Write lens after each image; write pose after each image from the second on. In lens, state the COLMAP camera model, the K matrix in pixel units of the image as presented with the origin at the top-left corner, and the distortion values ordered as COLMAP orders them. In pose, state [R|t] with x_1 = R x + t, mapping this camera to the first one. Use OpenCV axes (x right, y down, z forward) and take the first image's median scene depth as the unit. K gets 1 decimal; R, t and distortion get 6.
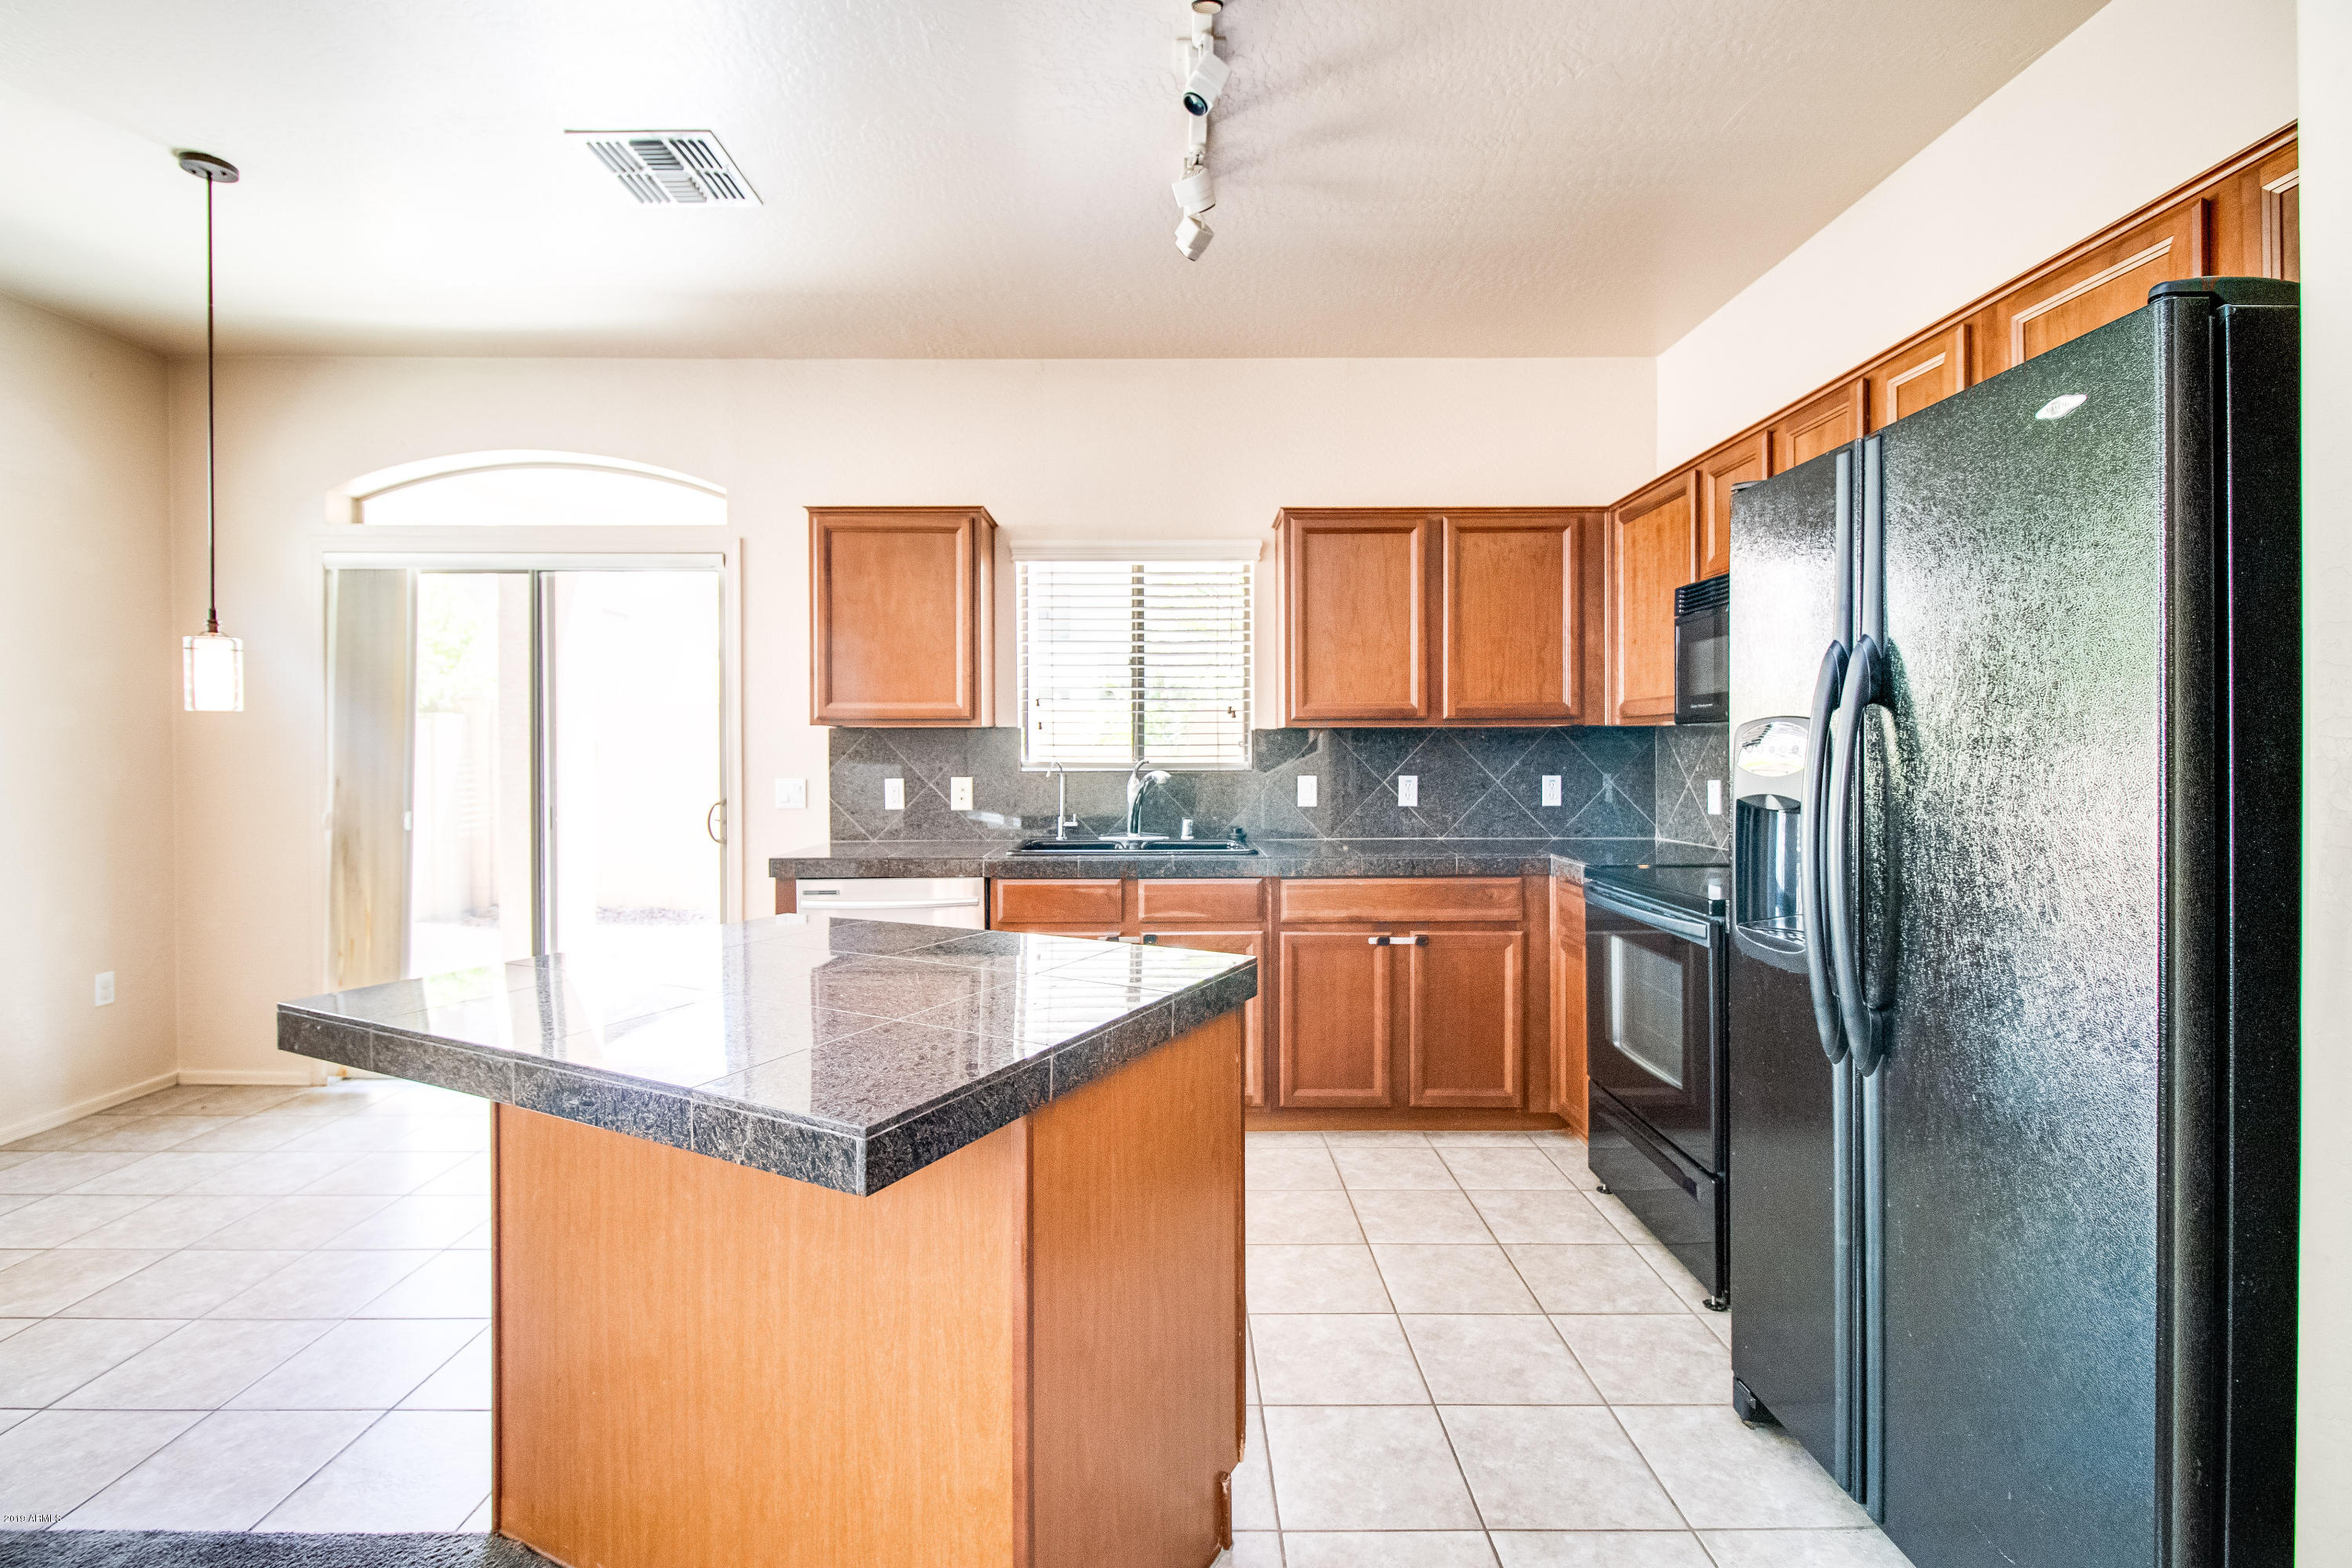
lens RADIAL K [[1084.0, 0, 1166.3], [0, 1084.0, 757.3], [0, 0, 1]] dist [0.020162, -0.011624]
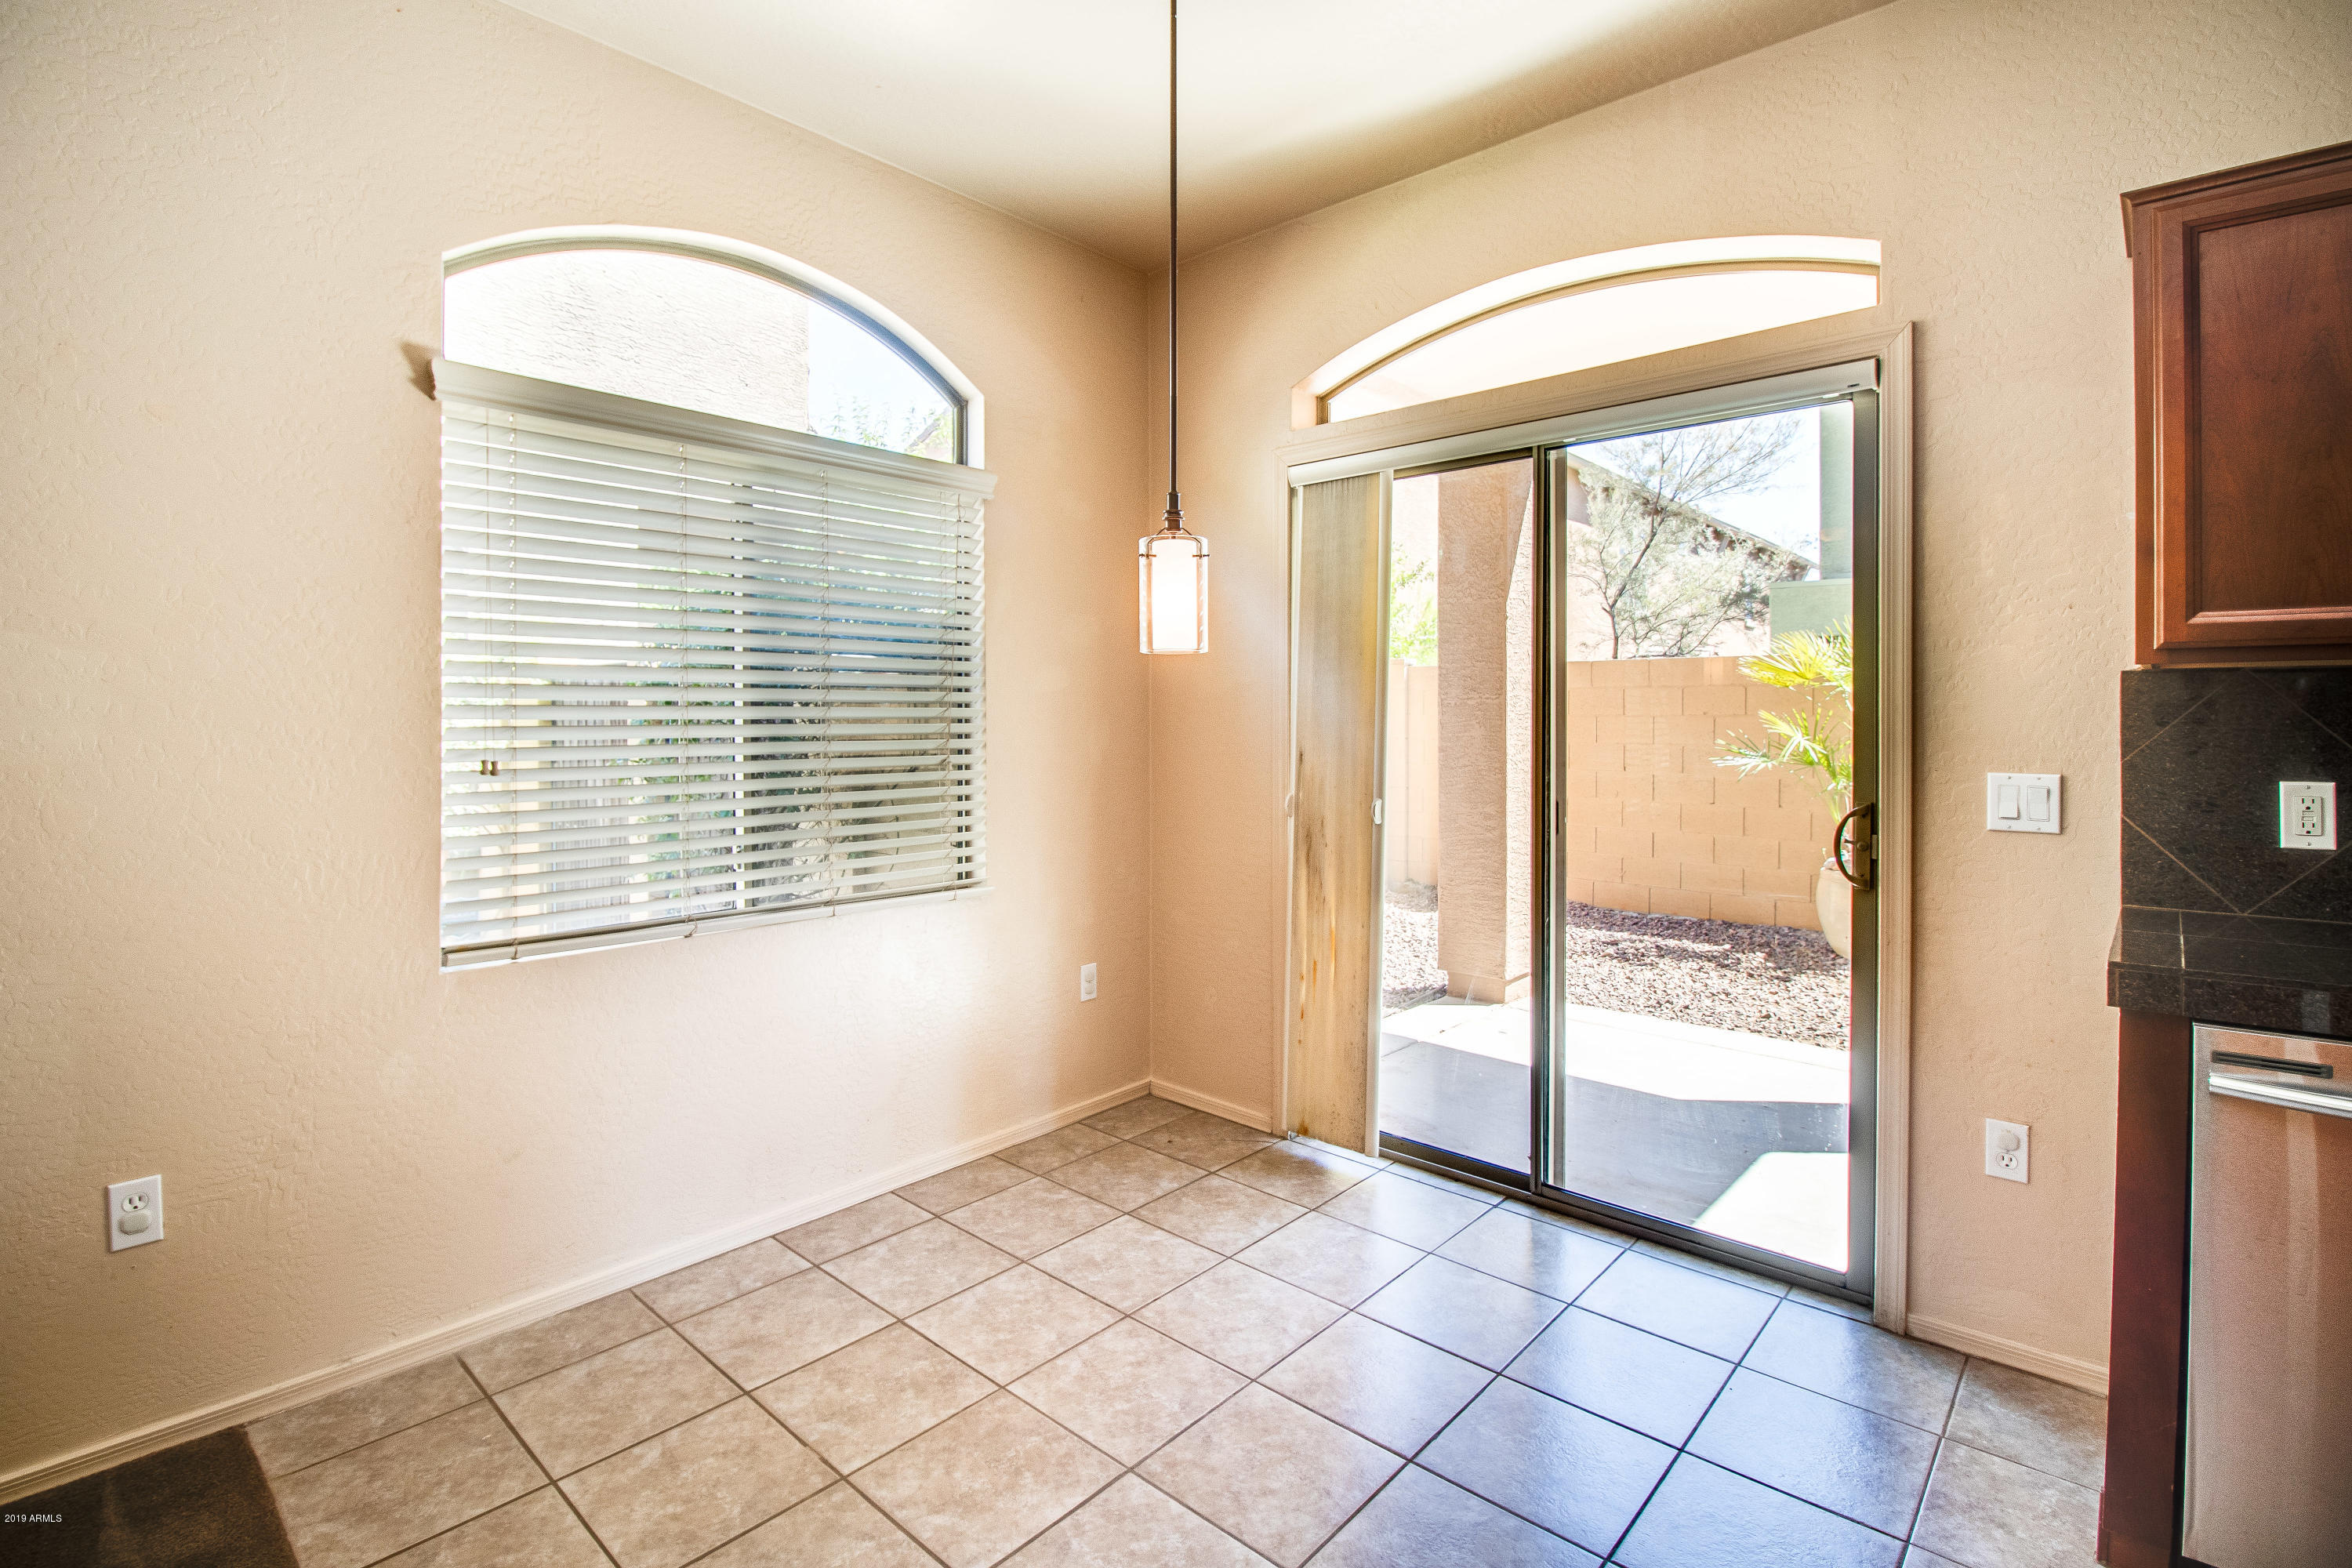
lens RADIAL K [[1102.5, 0, 1178.7], [0, 1102.5, 724.3], [0, 0, 1]] dist [0.000759, -0.009923]
pose [[0.744491, 0.007674, -0.667589, -0.325413], [-0.008292, 0.999963, 0.002248, -0.001076], [0.667581, 0.003862, 0.744527, 0.388058]]
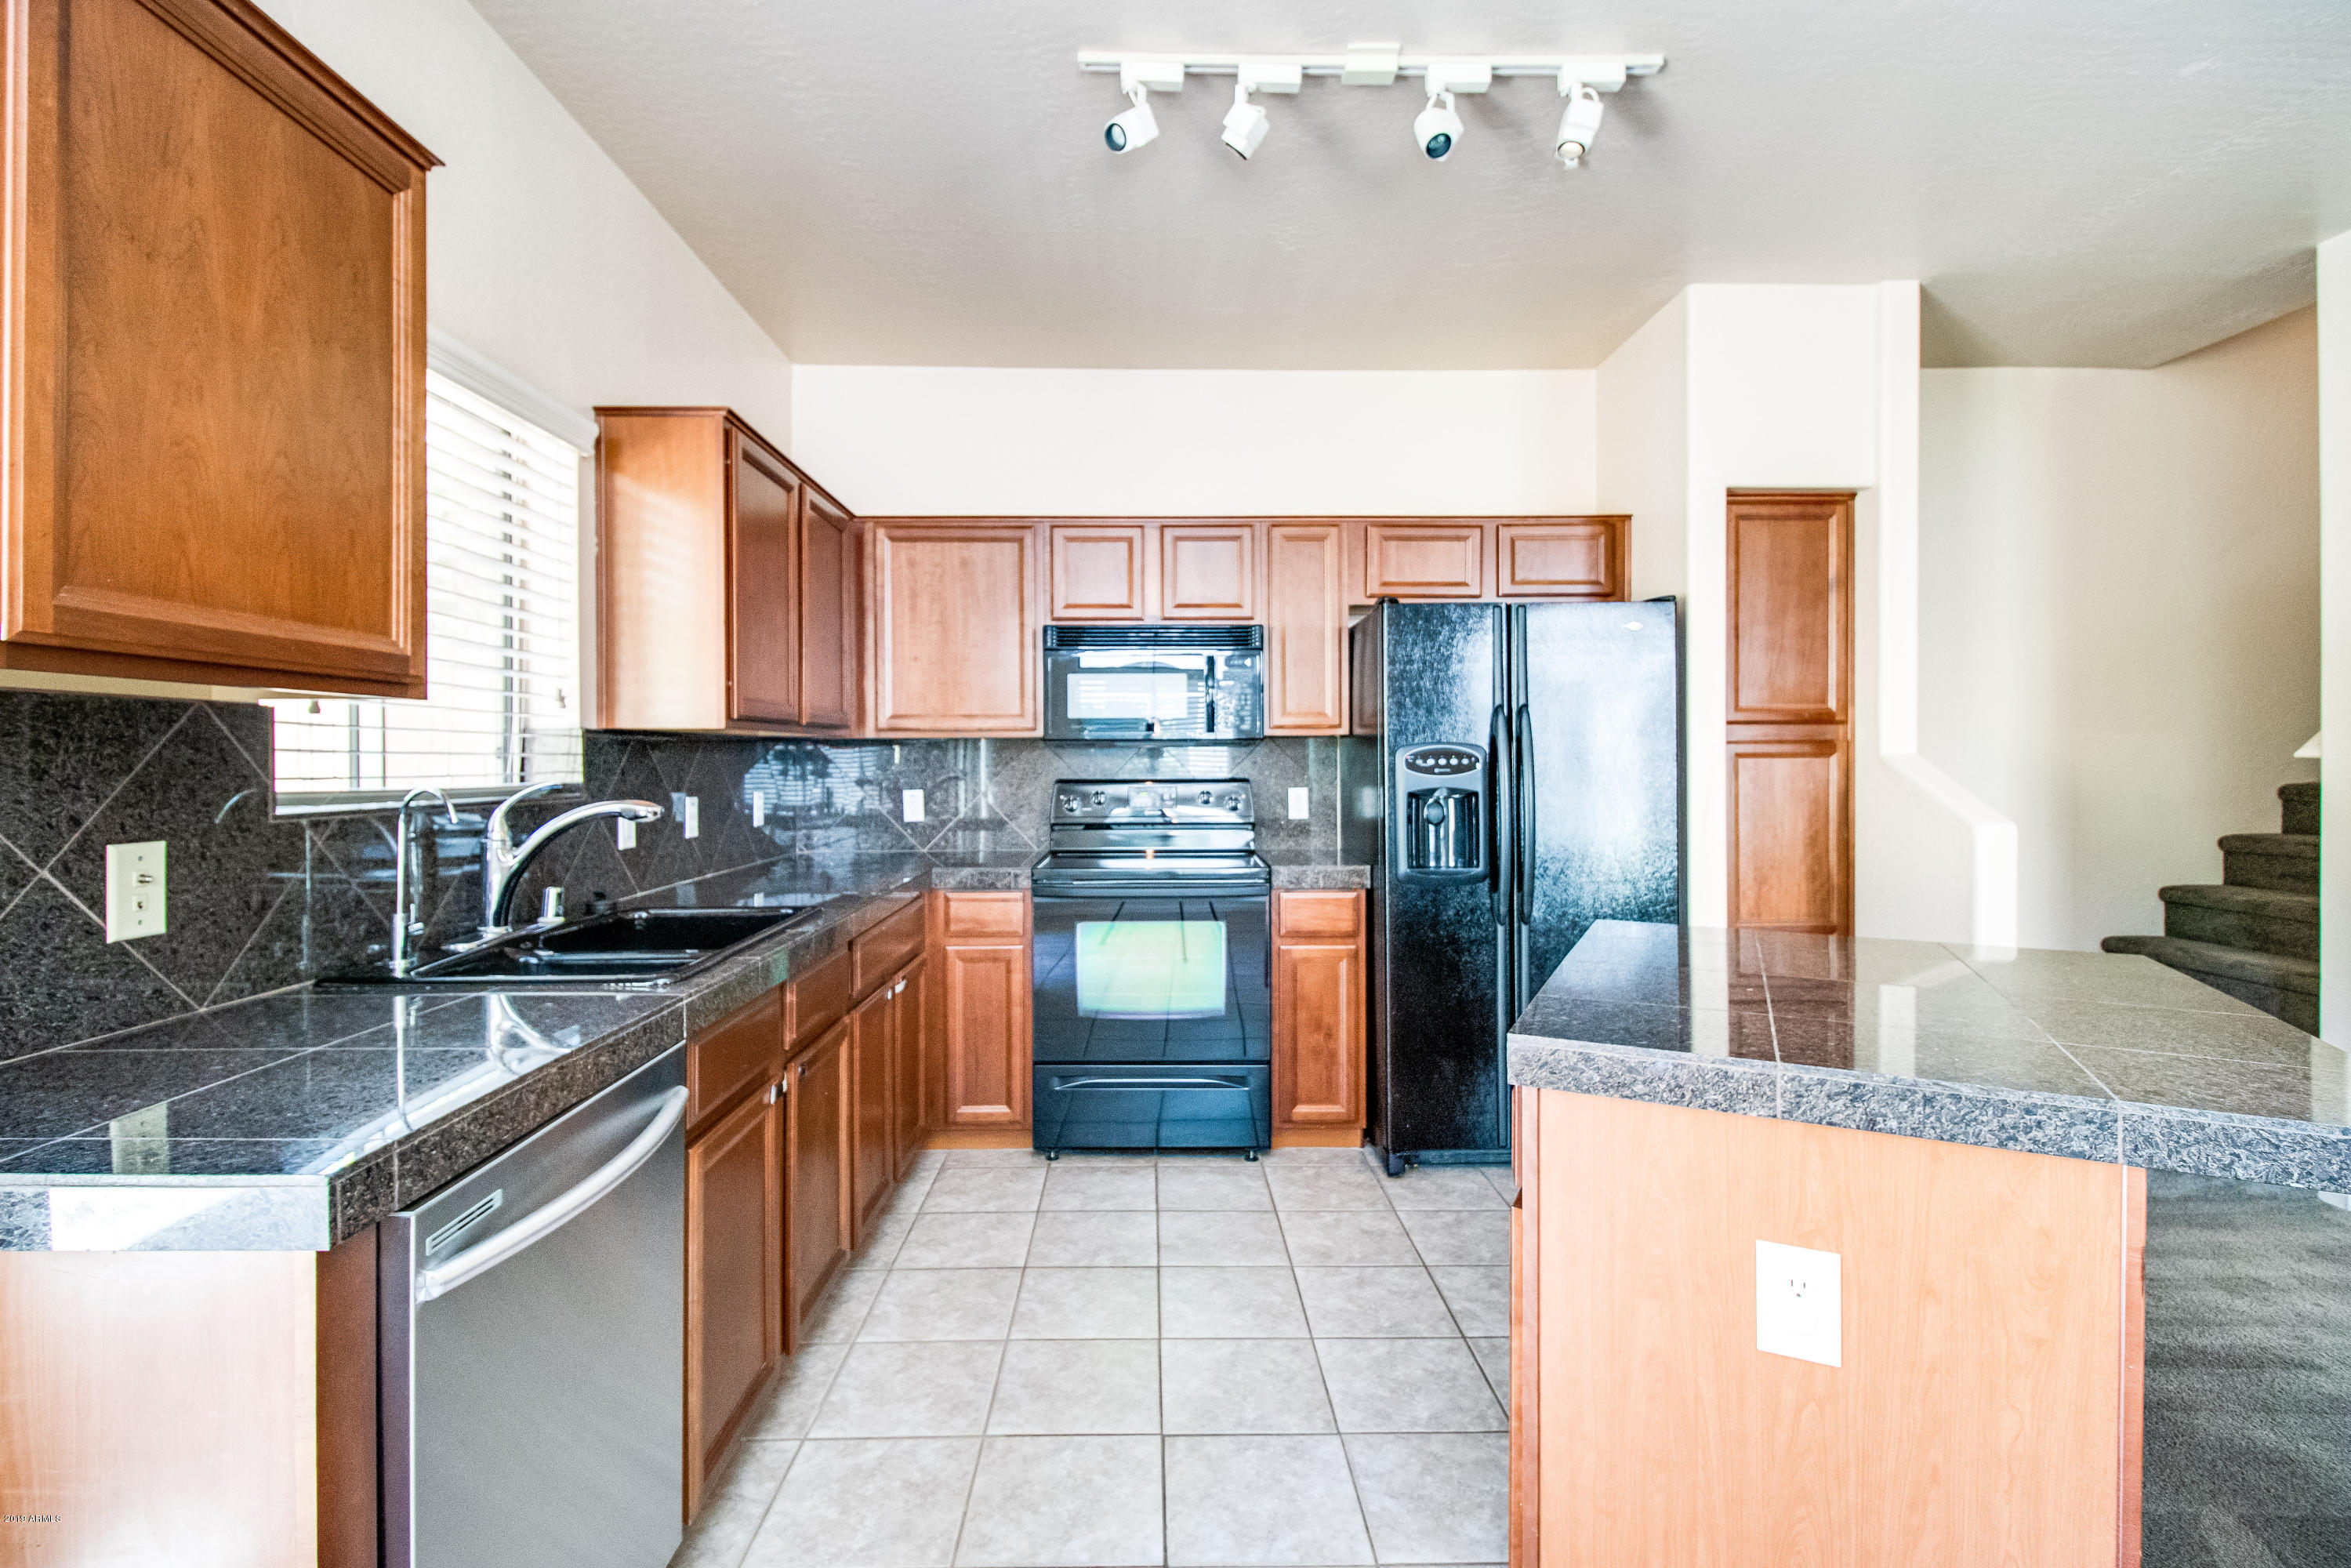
lens RADIAL K [[1087.7, 0, 1169.7], [0, 1087.7, 755.4], [0, 0, 1]] dist [0.002805, -0.000197]
pose [[-0.022045, 0.007496, 0.999729, -0.590573], [0.008254, 0.999939, -0.007316, -0.004234], [-0.999723, 0.008091, -0.022106, 0.747357]]
